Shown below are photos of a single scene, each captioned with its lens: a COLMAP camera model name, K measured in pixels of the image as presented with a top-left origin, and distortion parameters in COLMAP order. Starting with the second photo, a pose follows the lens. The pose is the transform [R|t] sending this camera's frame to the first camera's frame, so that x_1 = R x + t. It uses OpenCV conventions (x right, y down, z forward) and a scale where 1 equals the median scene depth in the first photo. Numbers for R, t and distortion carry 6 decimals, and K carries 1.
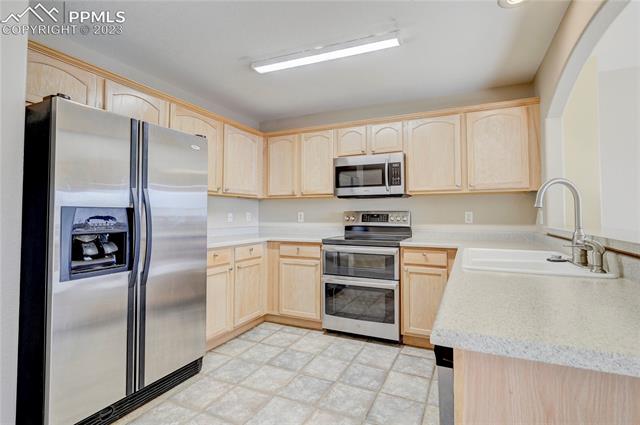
lens RADIAL K [[290.2, 0, 347.3], [0, 290.2, 214.7], [0, 0, 1]] dist [-0.000023, -0.000006]
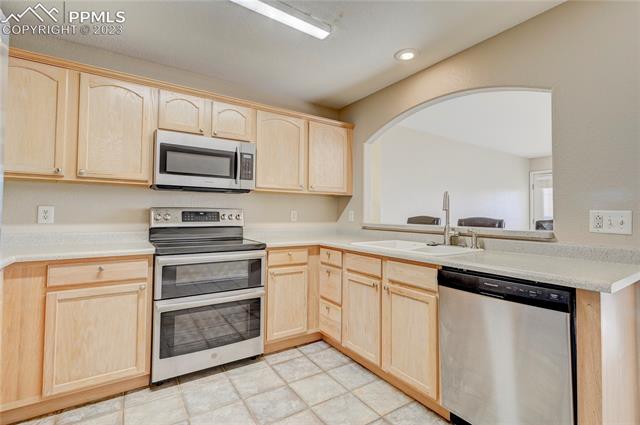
lens RADIAL K [[295.5, 0, 320.0], [0, 295.5, 212.5], [0, 0, 1]] dist [0.000857, 0.000215]
pose [[0.557539, 0.010418, 0.830086, -0.475876], [-0.009619, 0.999935, -0.006089, 0.002382], [-0.830095, -0.004589, 0.557603, 0.335175]]
